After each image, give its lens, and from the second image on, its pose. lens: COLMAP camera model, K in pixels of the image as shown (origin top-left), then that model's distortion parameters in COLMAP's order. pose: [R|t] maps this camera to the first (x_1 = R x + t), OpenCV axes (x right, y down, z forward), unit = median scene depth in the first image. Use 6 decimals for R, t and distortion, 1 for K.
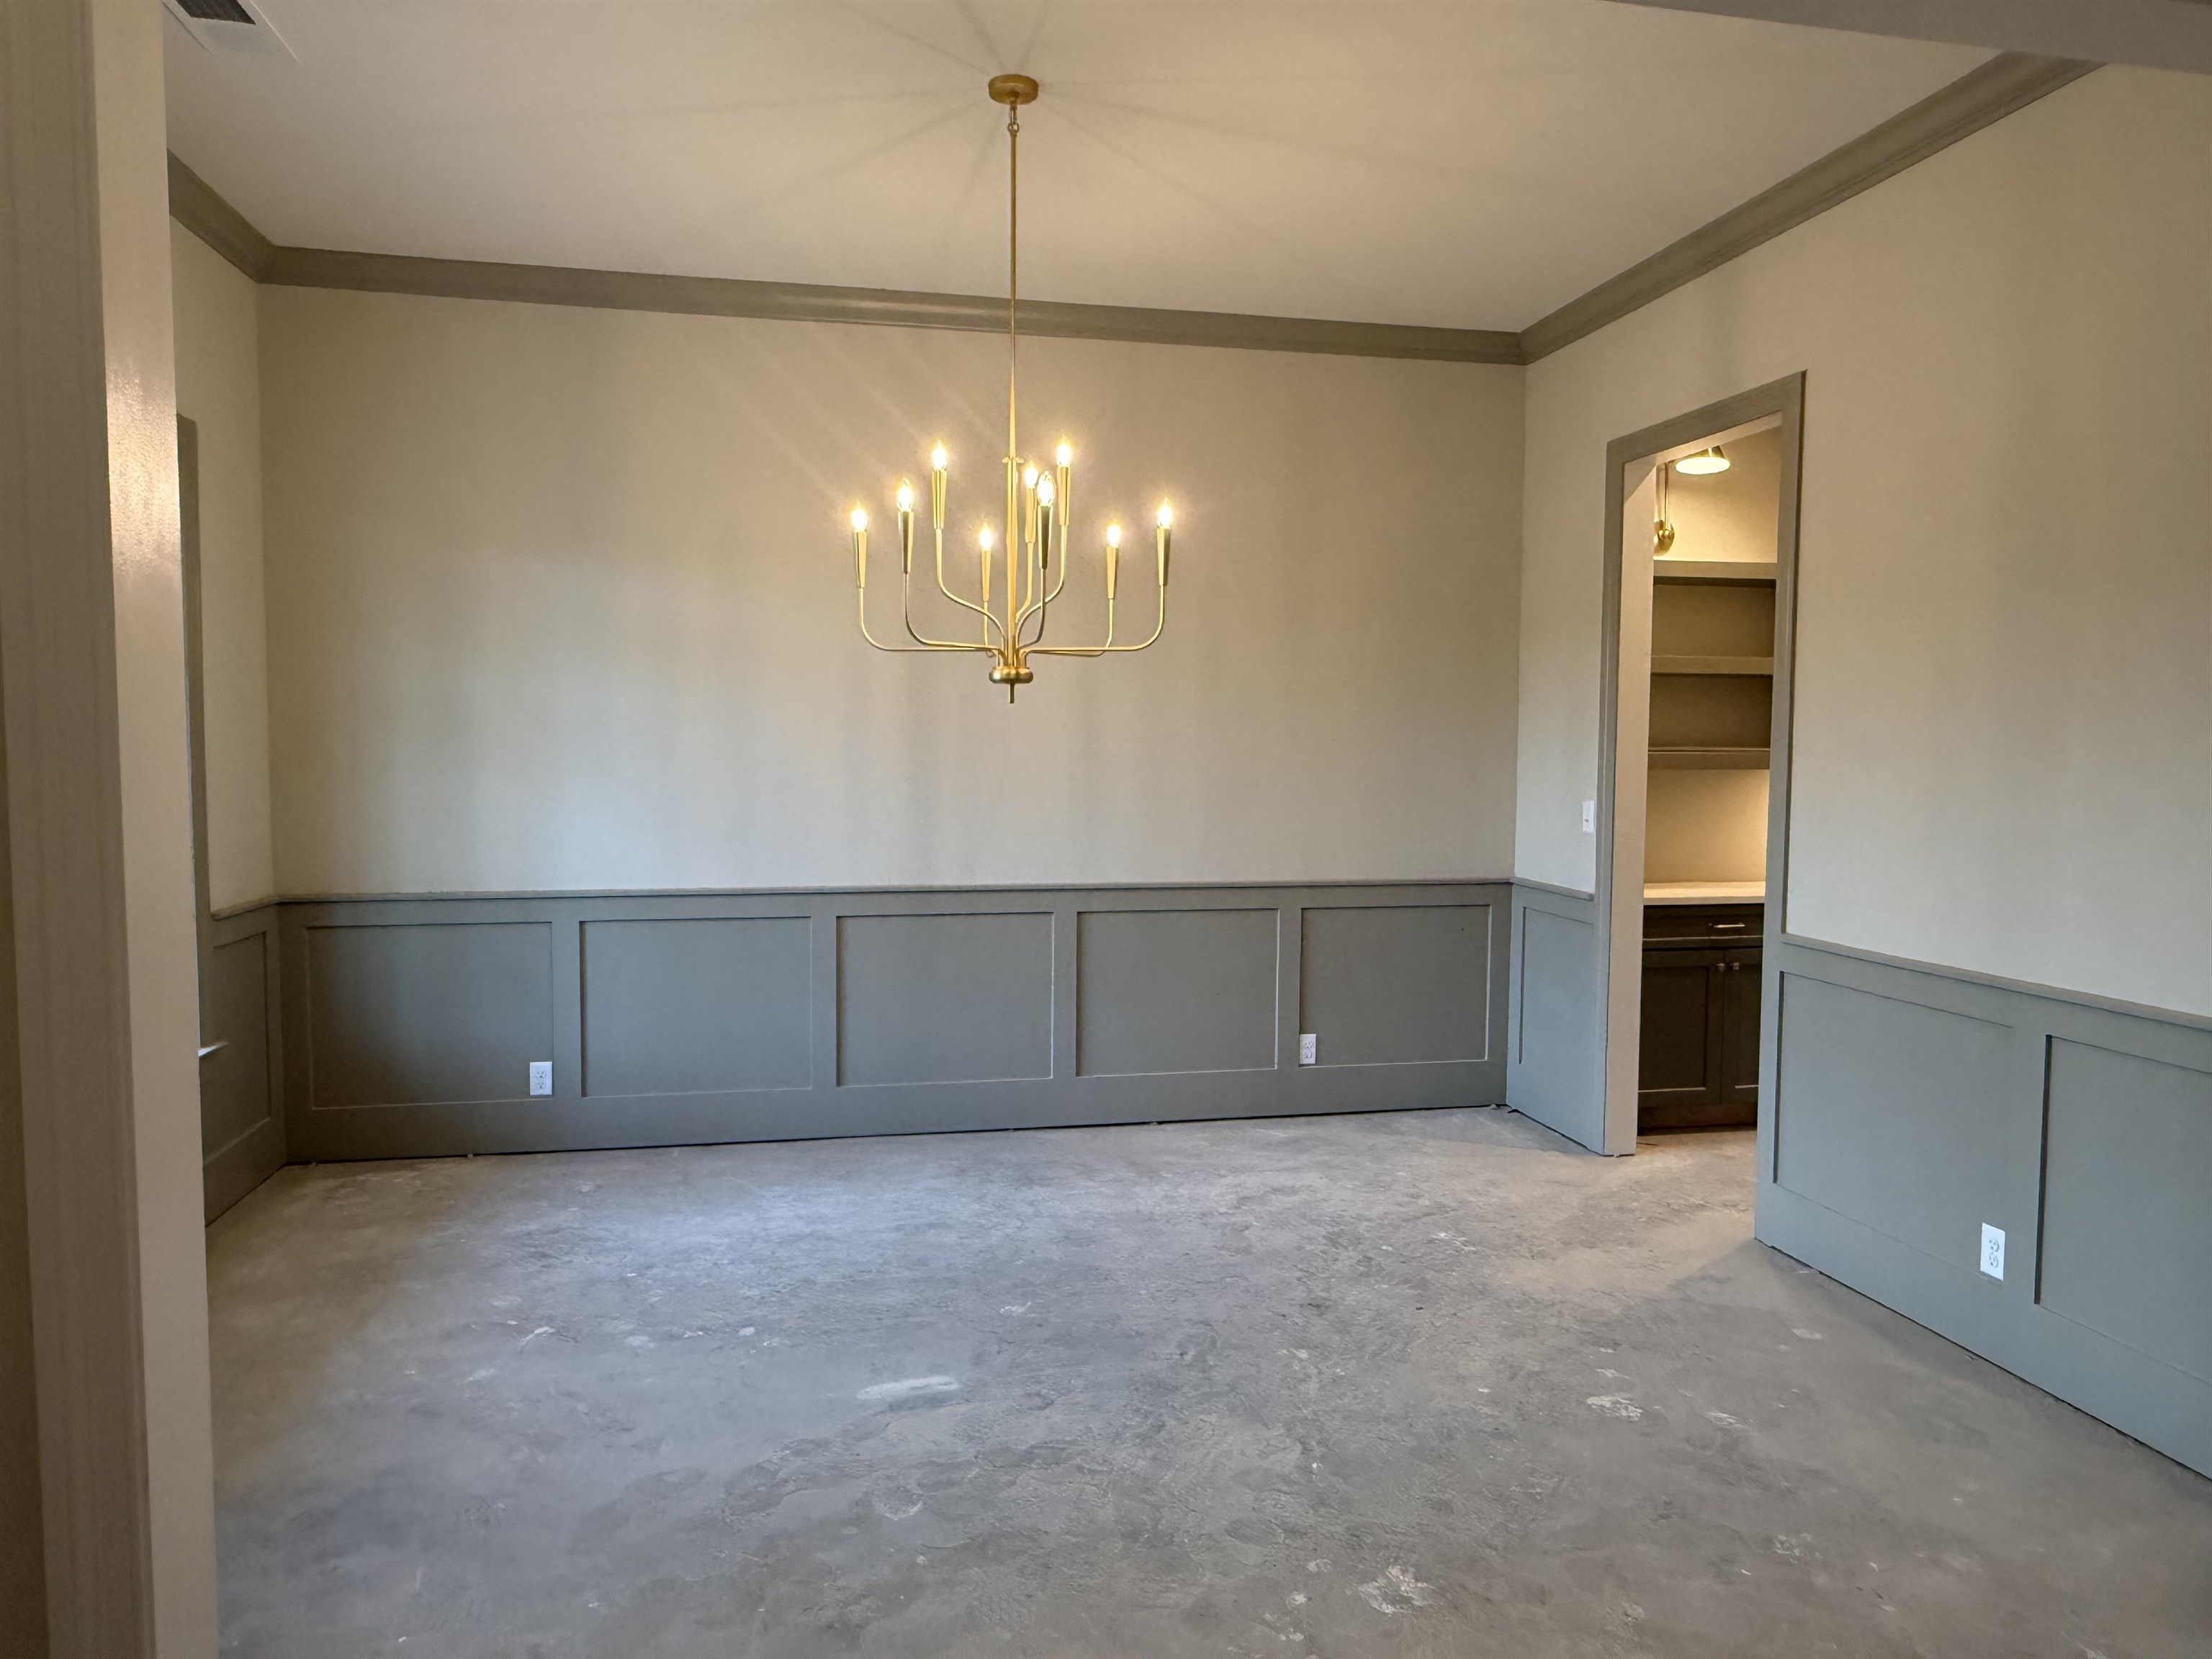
lens RADIAL K [[1413.5, 0, 1104.5], [0, 1413.5, 836.1], [0, 0, 1]] dist [0.007403, 0.000125]
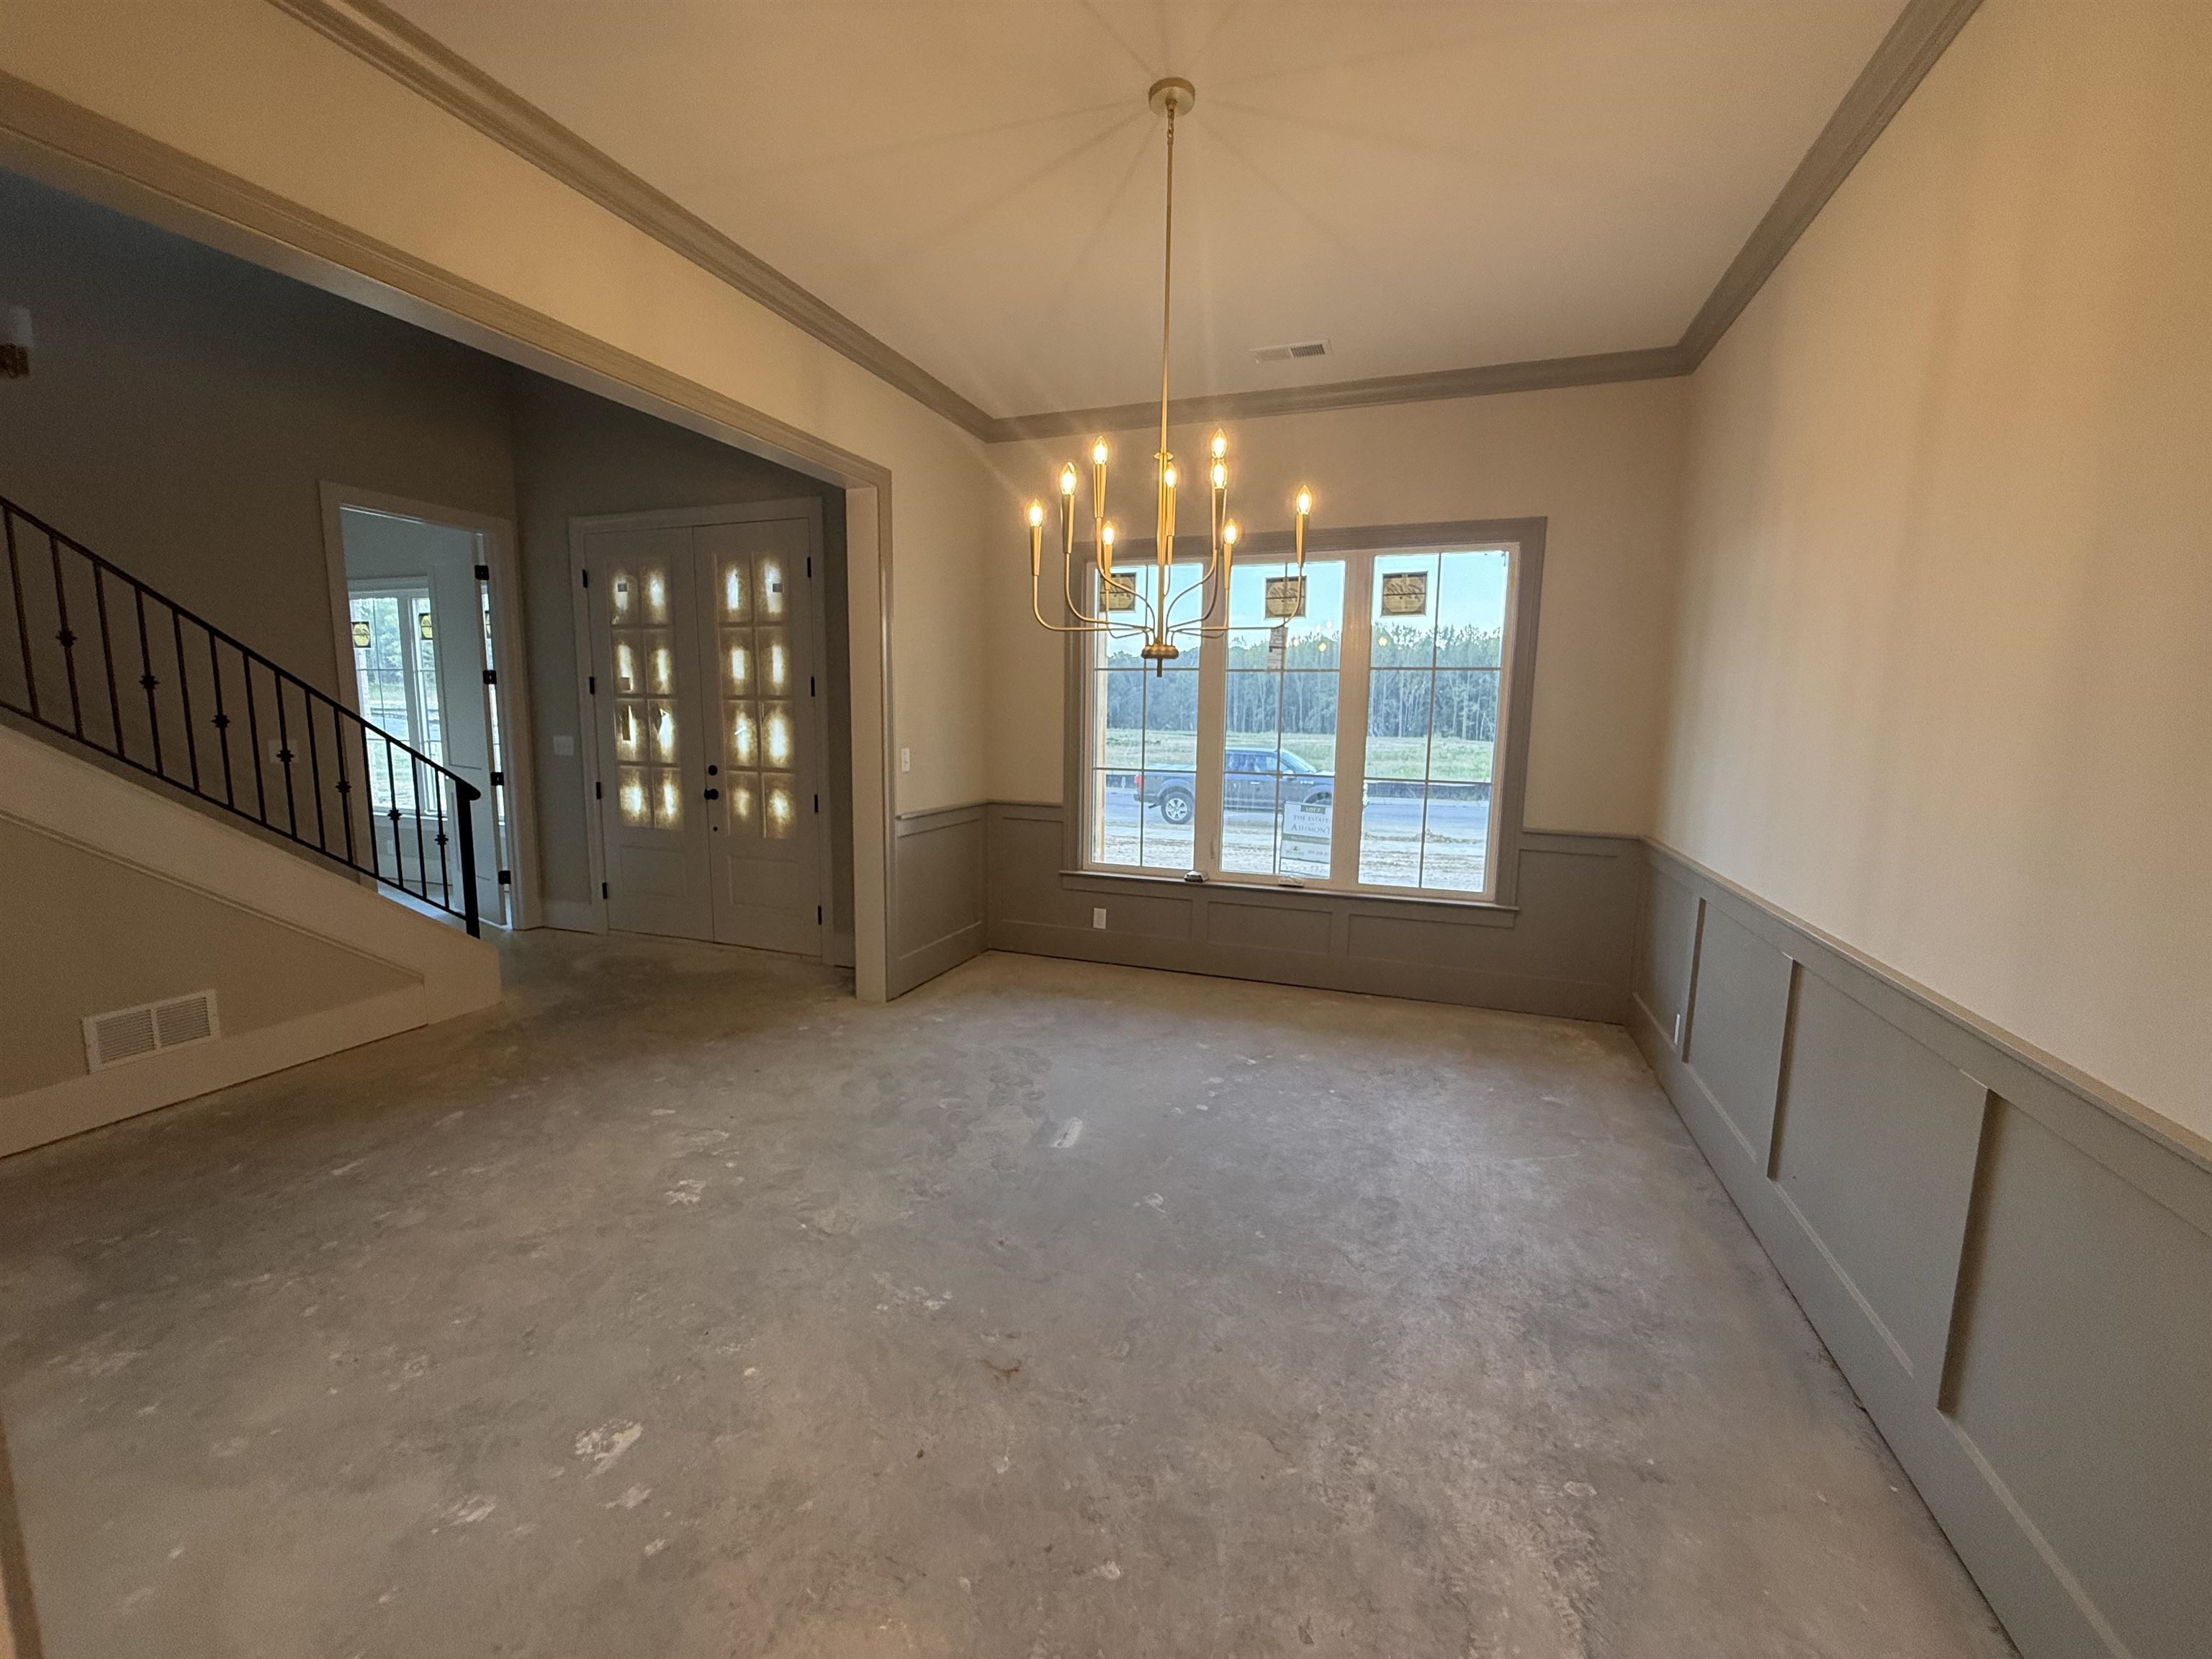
lens RADIAL K [[886.9, 0, 1102.5], [0, 886.9, 817.3], [0, 0, 1]] dist [-0.000359, 0.000323]
pose [[-0.523514, 0.086996, -0.847564, 0.611378], [-0.077175, 0.985842, 0.148858, -0.090989], [0.848515, 0.143340, -0.509388, 1.432089]]
